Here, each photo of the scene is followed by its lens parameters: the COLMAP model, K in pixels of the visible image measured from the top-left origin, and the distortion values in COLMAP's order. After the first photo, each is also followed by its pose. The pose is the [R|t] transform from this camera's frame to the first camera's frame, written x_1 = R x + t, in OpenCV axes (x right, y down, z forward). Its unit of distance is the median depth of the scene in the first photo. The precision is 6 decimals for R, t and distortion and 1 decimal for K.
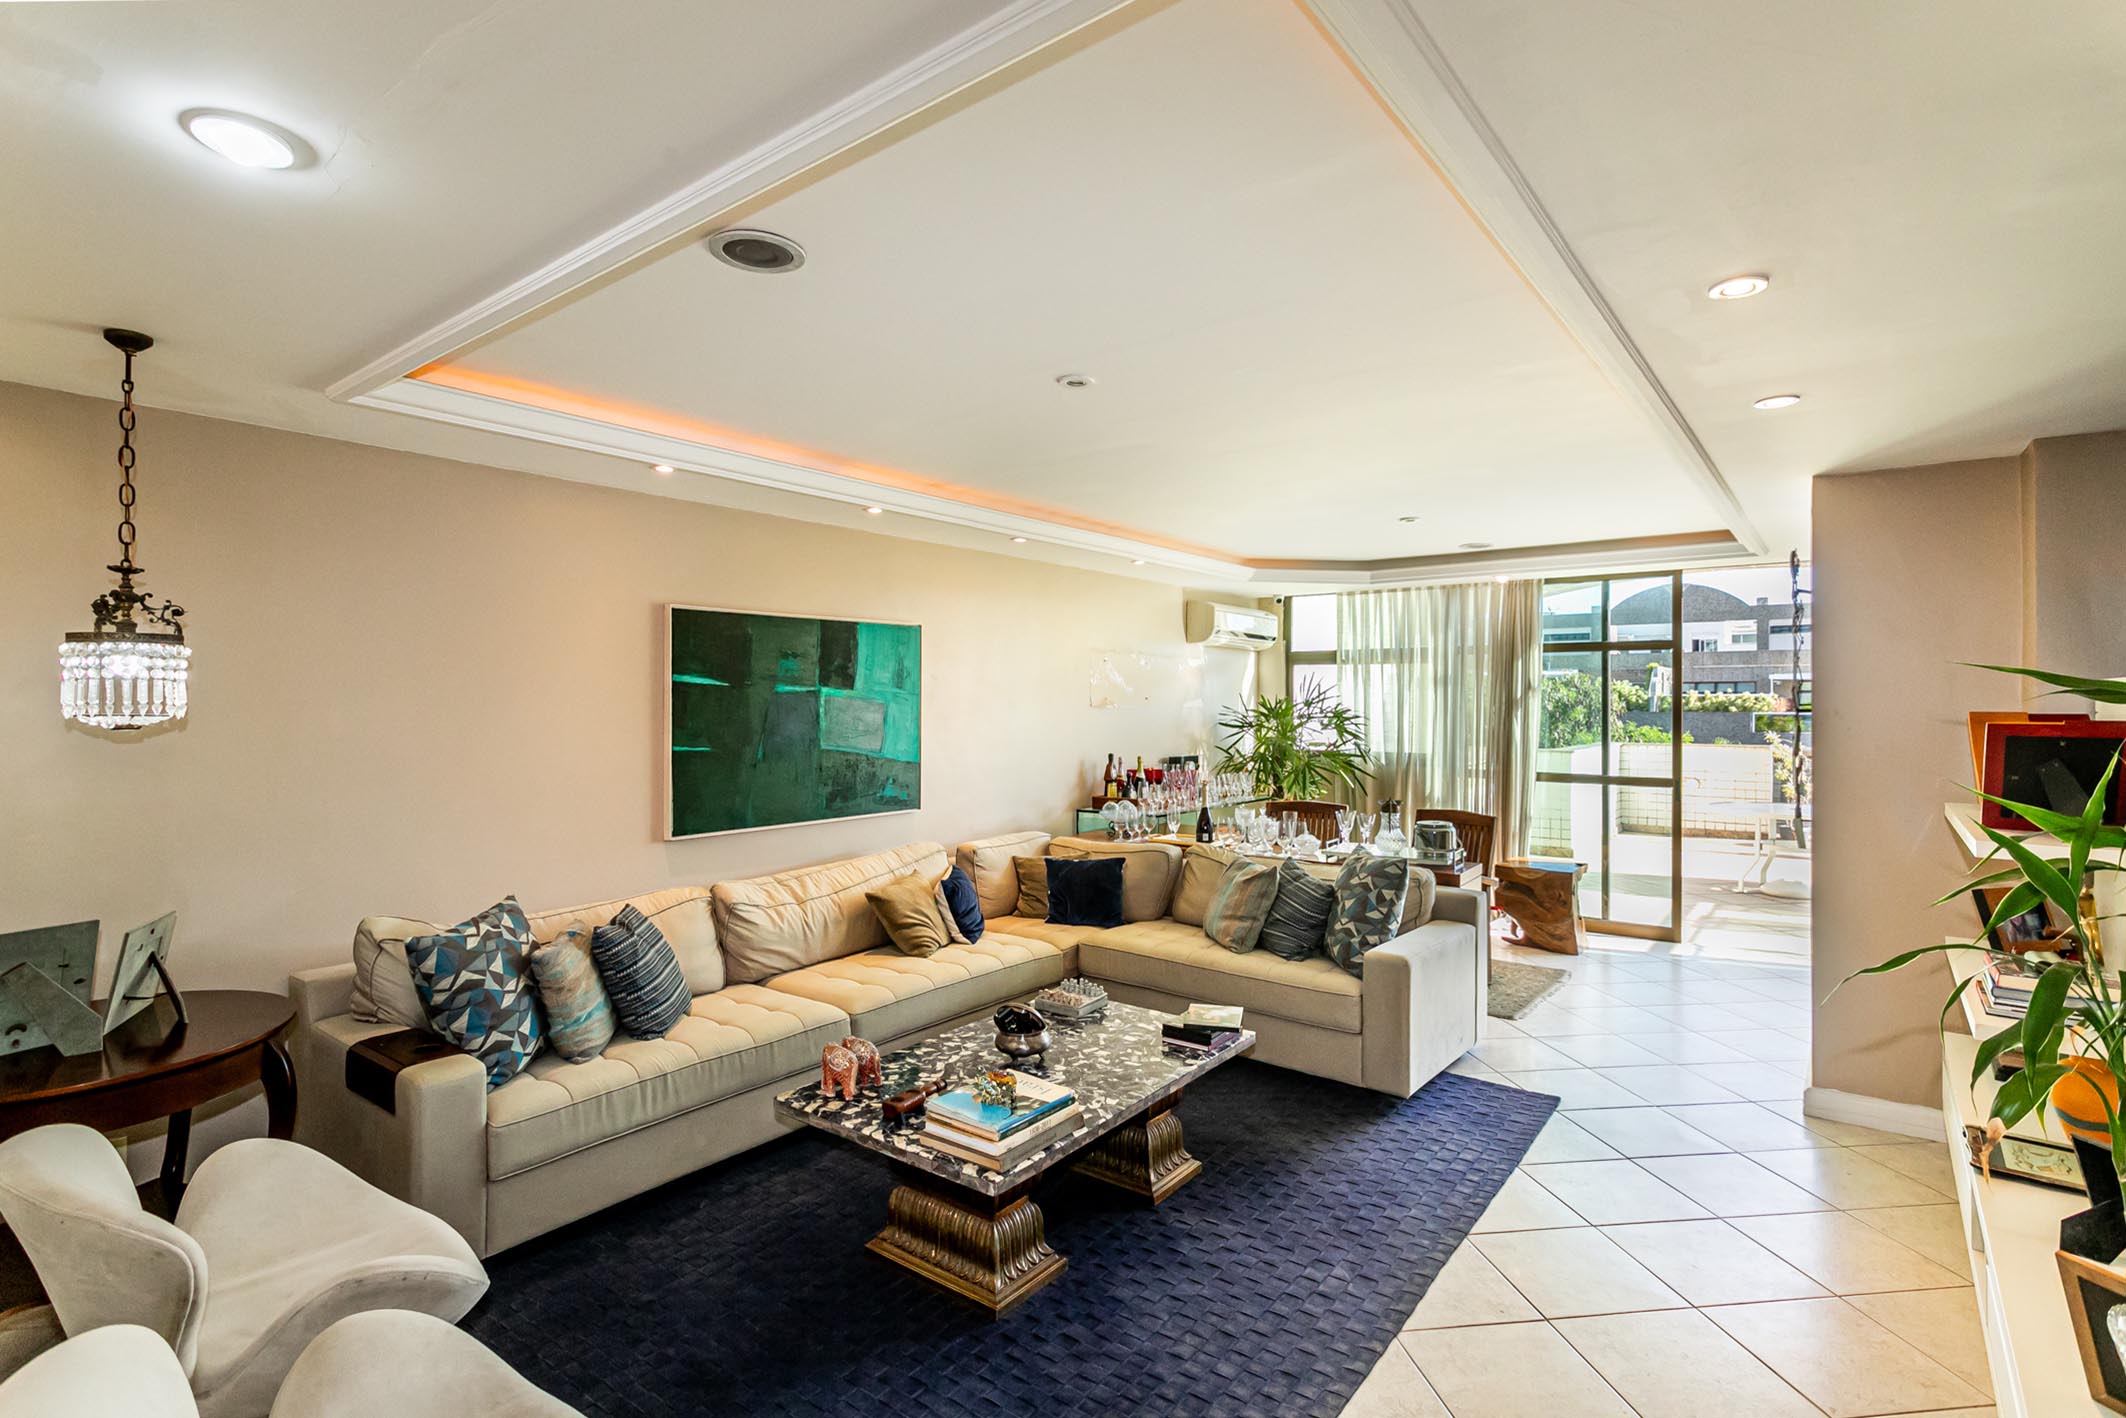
lens RADIAL K [[1038.4, 0, 1052.9], [0, 1038.4, 696.1], [0, 0, 1]] dist [0.013681, -0.006536]
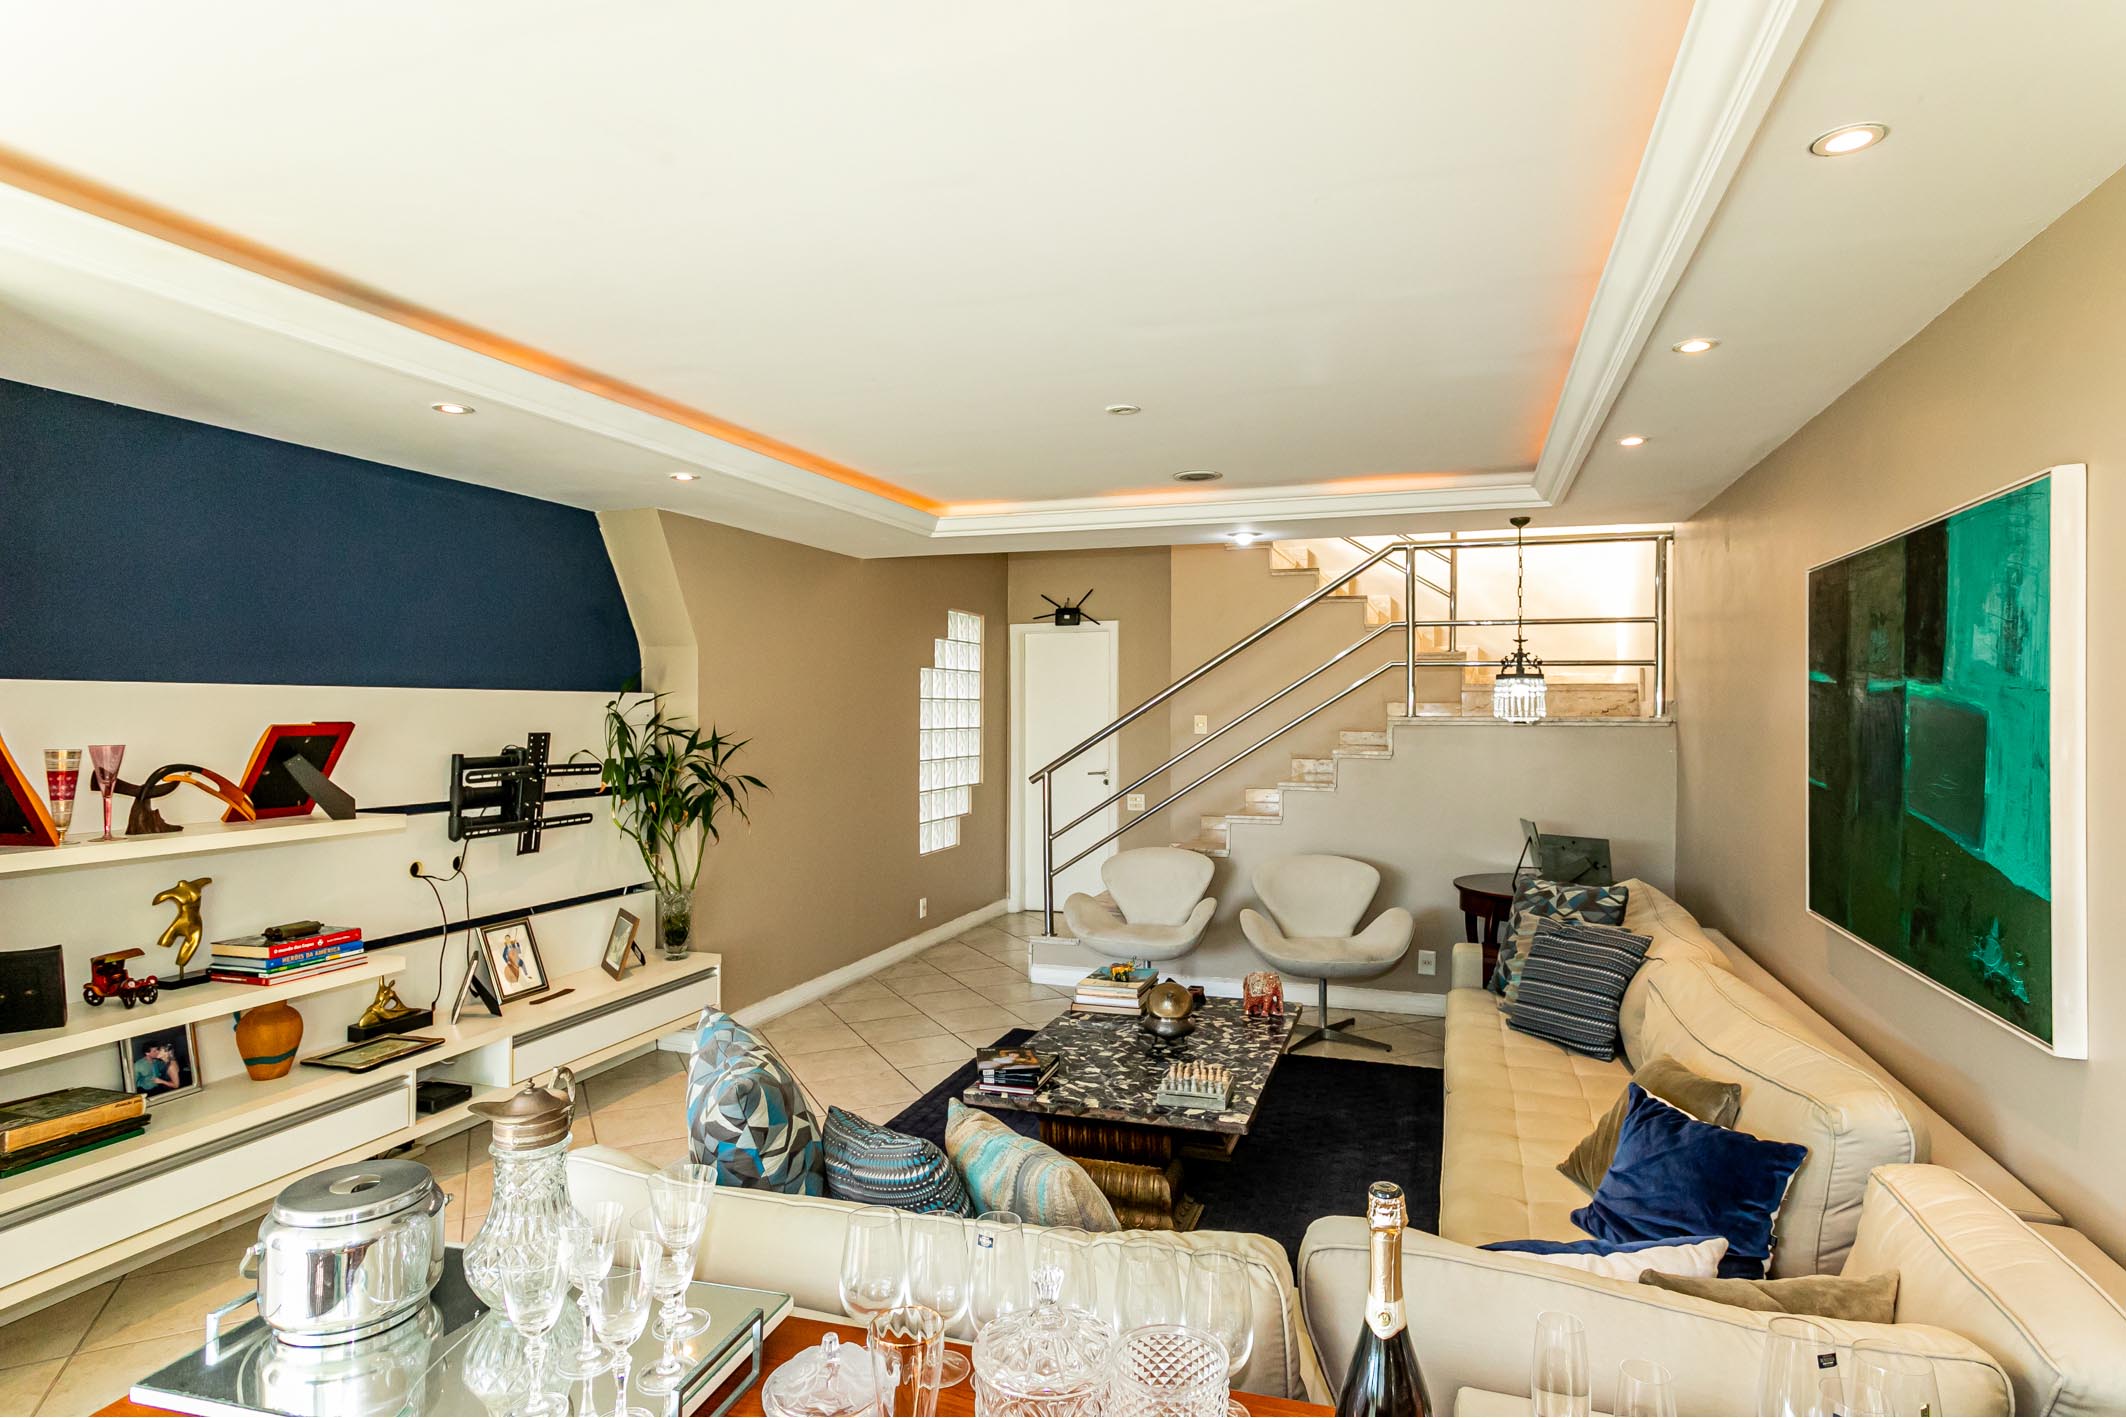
lens RADIAL K [[1188.5, 0, 1068.3], [0, 1188.5, 706.9], [0, 0, 1]] dist [-0.000127, 0.000055]
pose [[-0.942735, -0.003324, -0.333525, 0.211637], [-0.000934, 0.999973, -0.007325, 0.005524], [0.333541, -0.006594, -0.942713, 0.937211]]
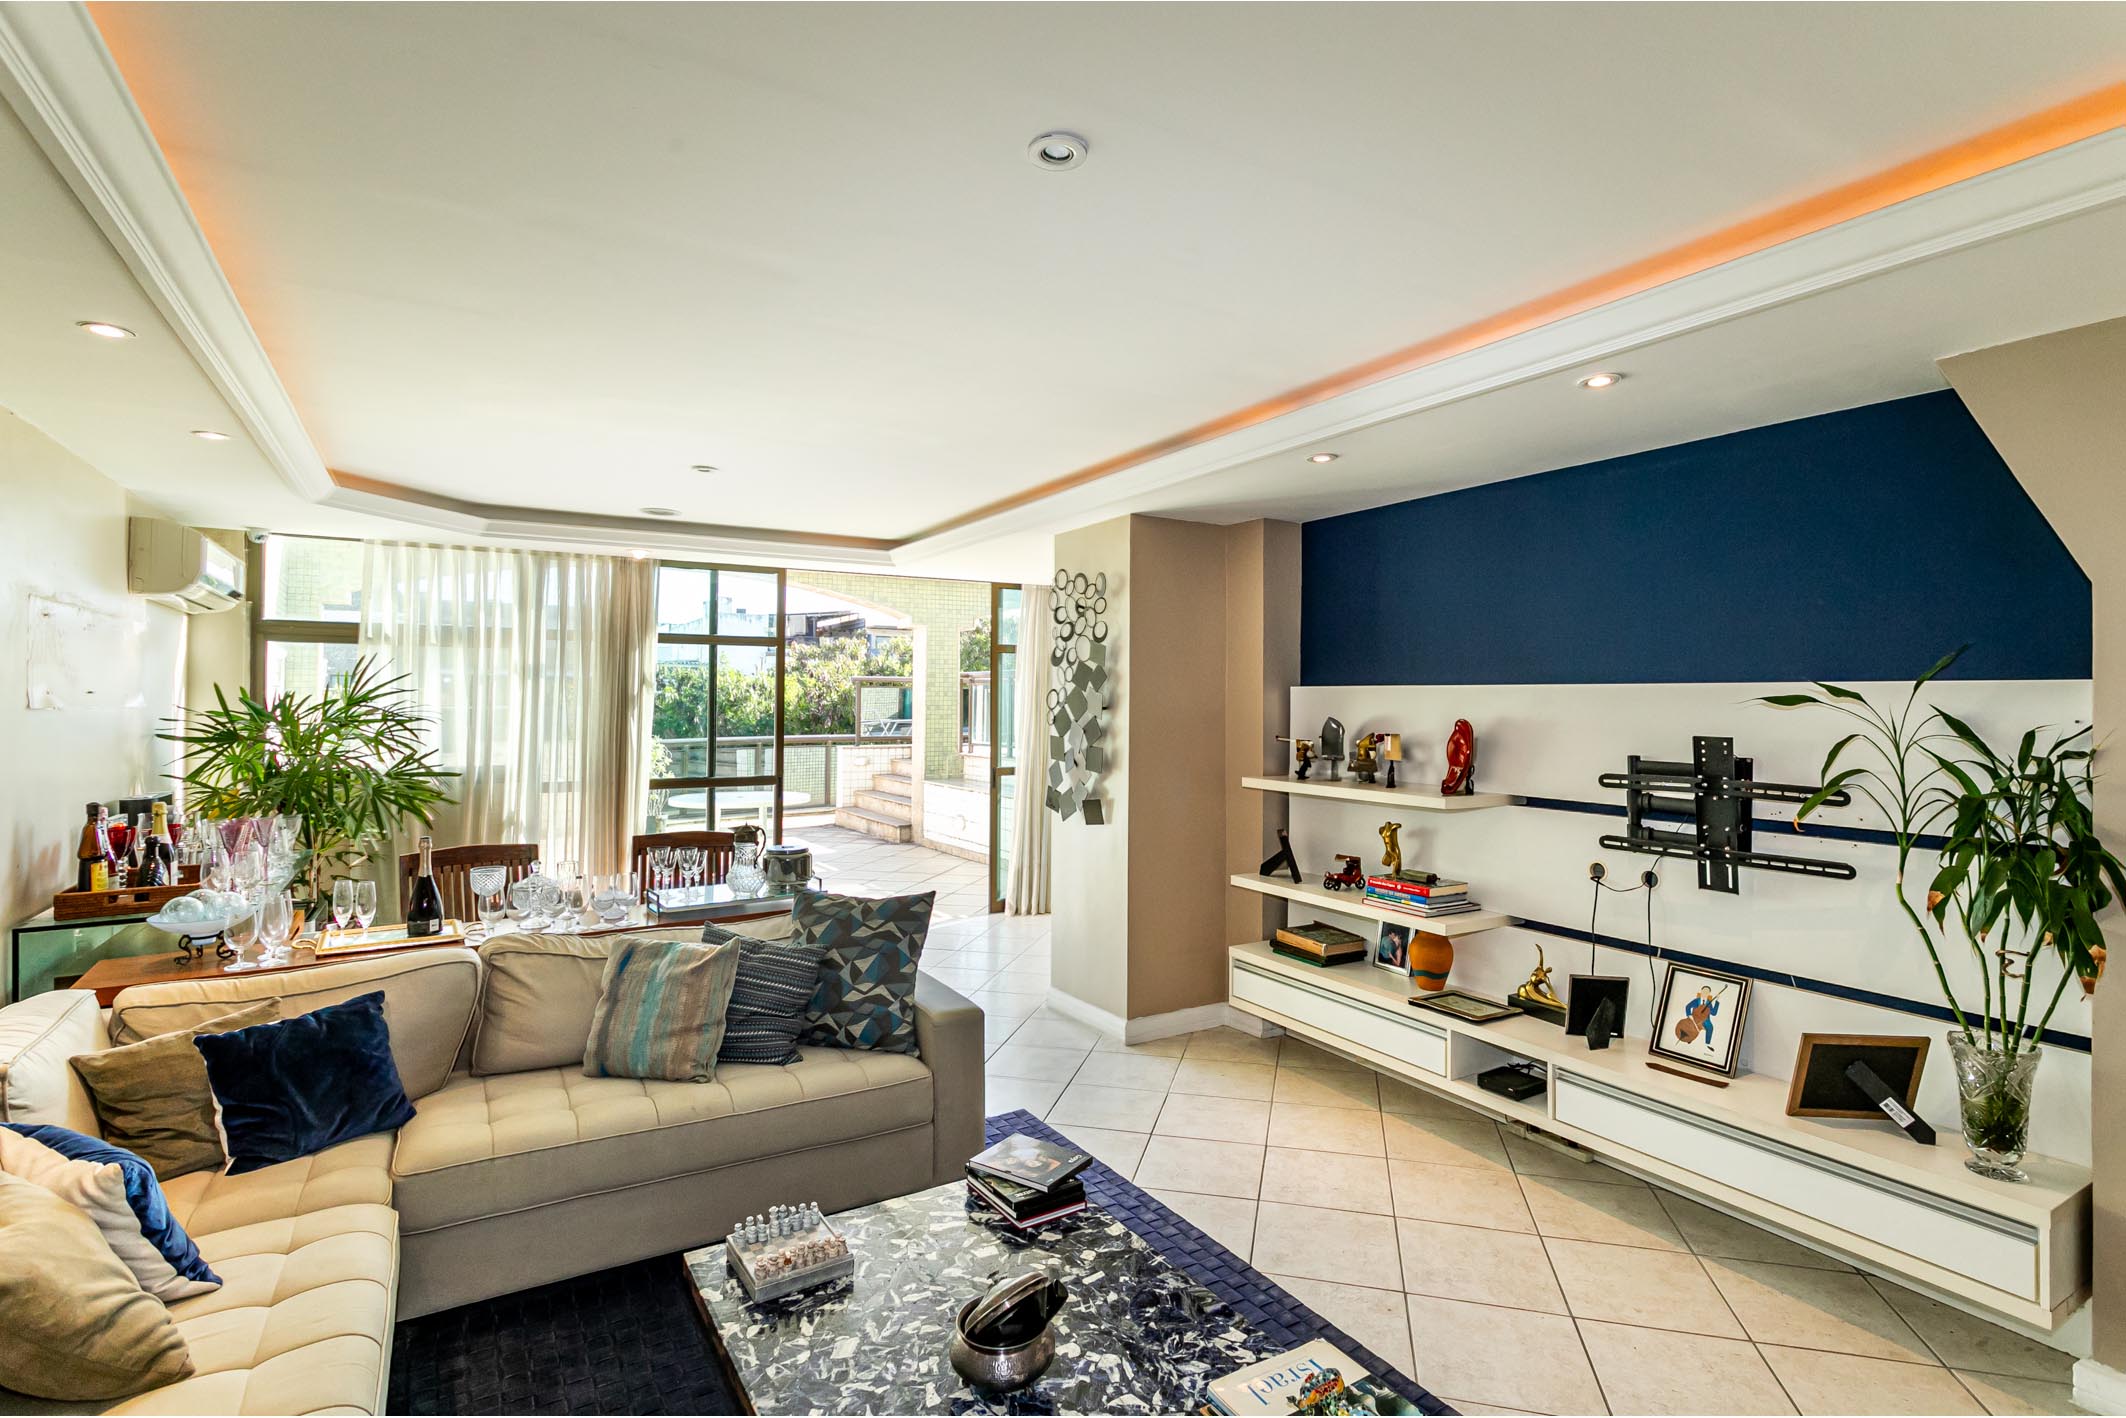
lens RADIAL K [[1038.4, 0, 1097.6], [0, 1038.4, 694.7], [0, 0, 1]] dist [0.013681, -0.006536]
pose [[0.348516, 0.004618, 0.937292, -0.226263], [-0.009183, 0.999957, -0.001512, -0.000178], [-0.937258, -0.008080, 0.348543, 0.340098]]
